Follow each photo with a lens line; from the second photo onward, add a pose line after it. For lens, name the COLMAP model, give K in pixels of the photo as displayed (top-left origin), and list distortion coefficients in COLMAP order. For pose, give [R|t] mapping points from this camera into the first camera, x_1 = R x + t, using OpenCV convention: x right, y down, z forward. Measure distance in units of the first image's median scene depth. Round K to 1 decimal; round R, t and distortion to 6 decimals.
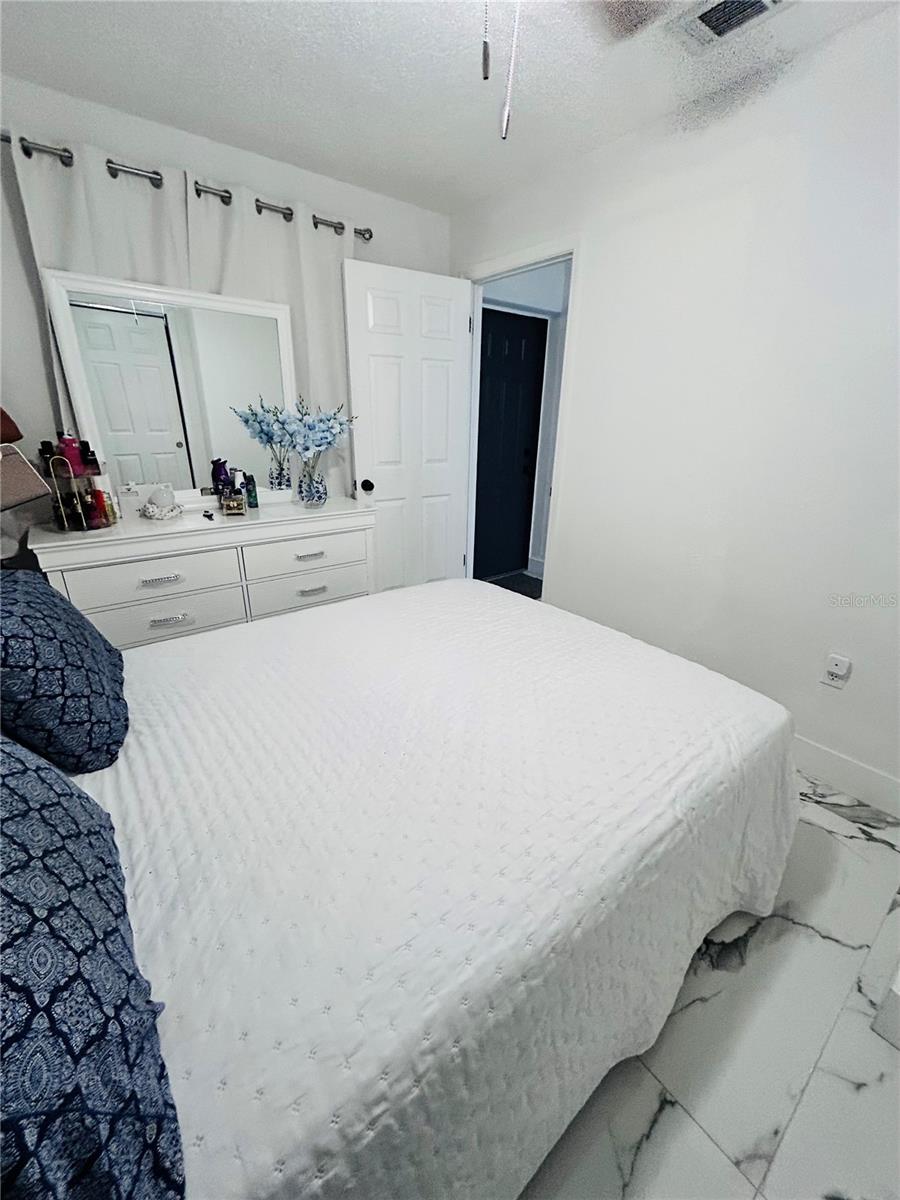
lens RADIAL K [[480.7, 0, 453.1], [0, 480.7, 596.7], [0, 0, 1]] dist [0.000921, 0.000021]
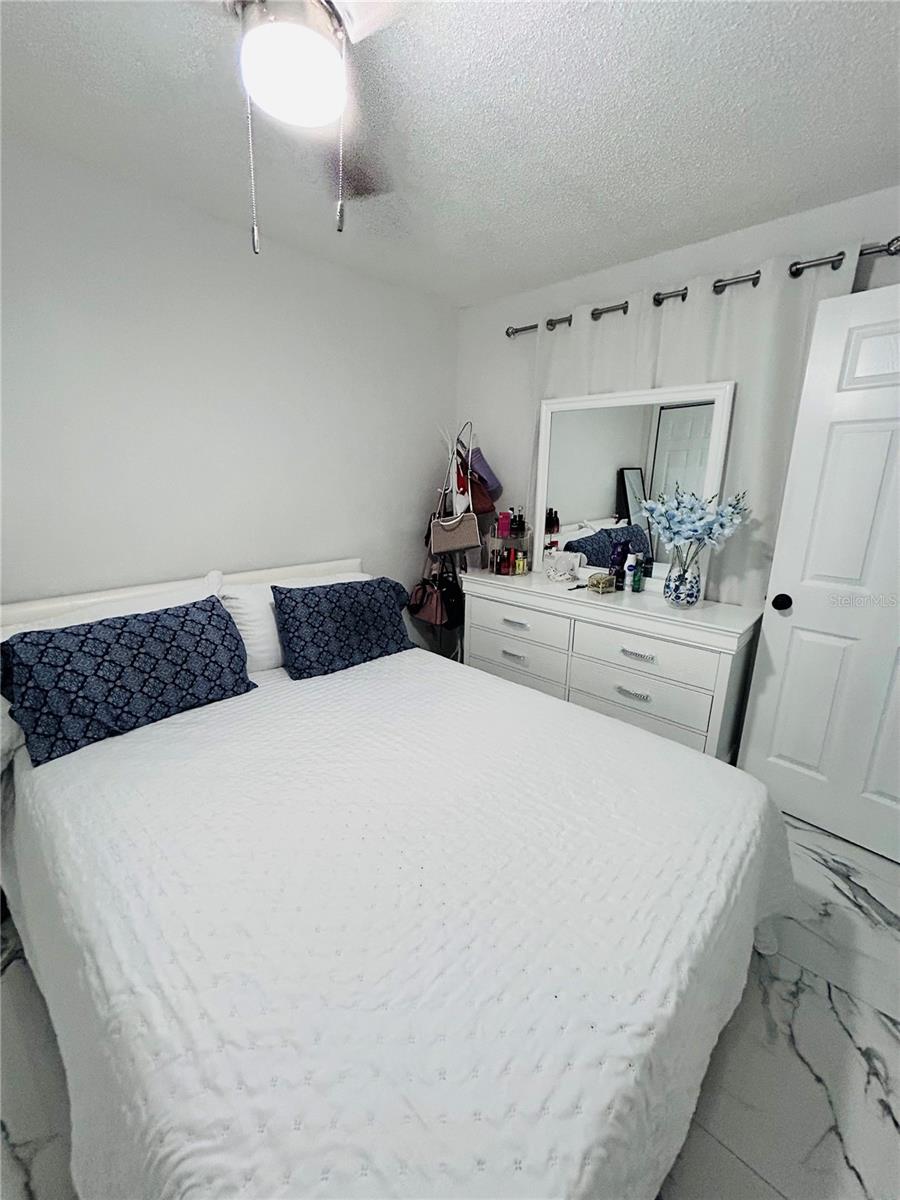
lens RADIAL K [[480.8, 0, 450.0], [0, 480.8, 600.0], [0, 0, 1]] dist [0.000163, 0.000977]
pose [[0.156752, 0.228963, -0.960732, 0.516953], [-0.364154, 0.917619, 0.159273, -0.211251], [0.918053, 0.324888, 0.227216, 0.493034]]
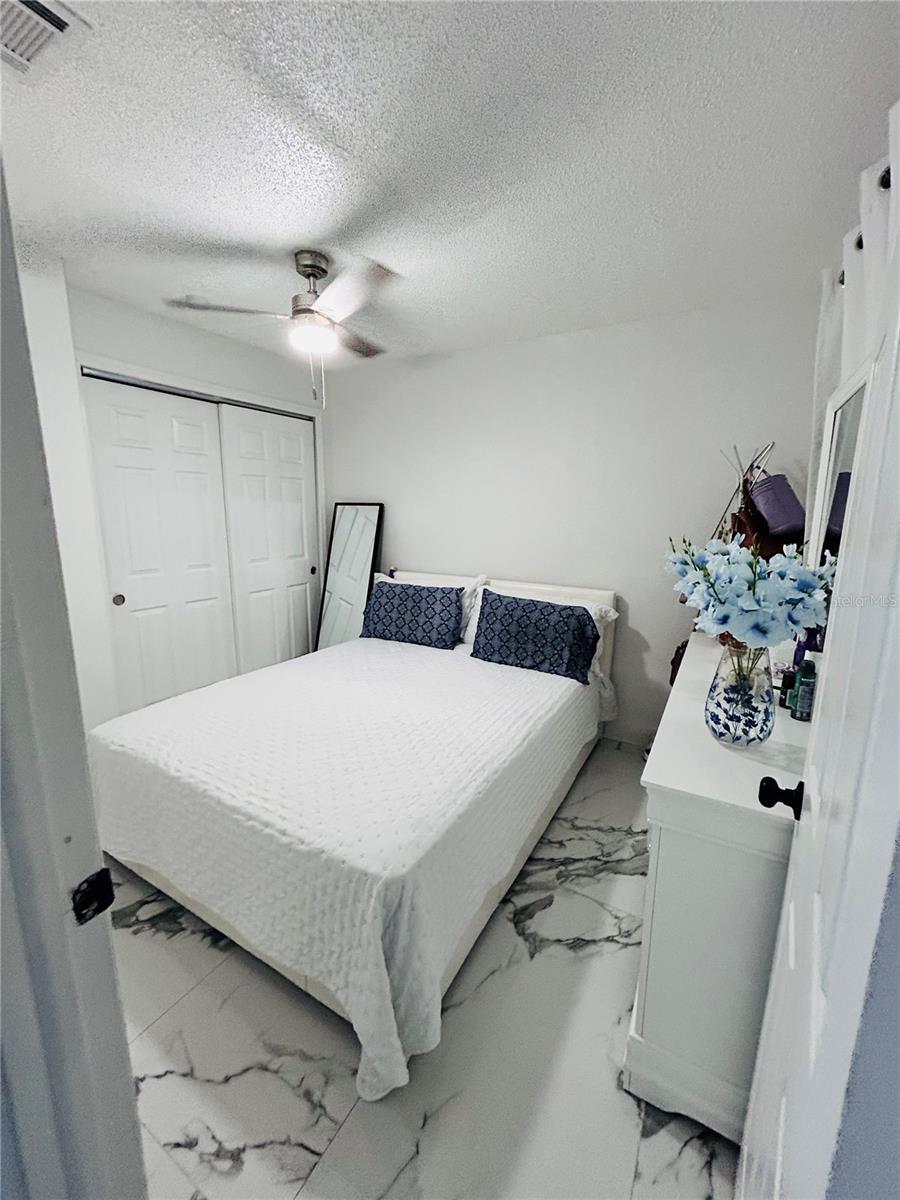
lens RADIAL K [[480.8, 0, 450.0], [0, 480.8, 600.0], [0, 0, 1]] dist [0.000163, 0.000977]
pose [[-0.925154, 0.037536, -0.377732, 0.154830], [-0.166486, 0.854158, 0.492643, -0.553159], [0.341135, 0.518658, -0.783978, 1.363131]]
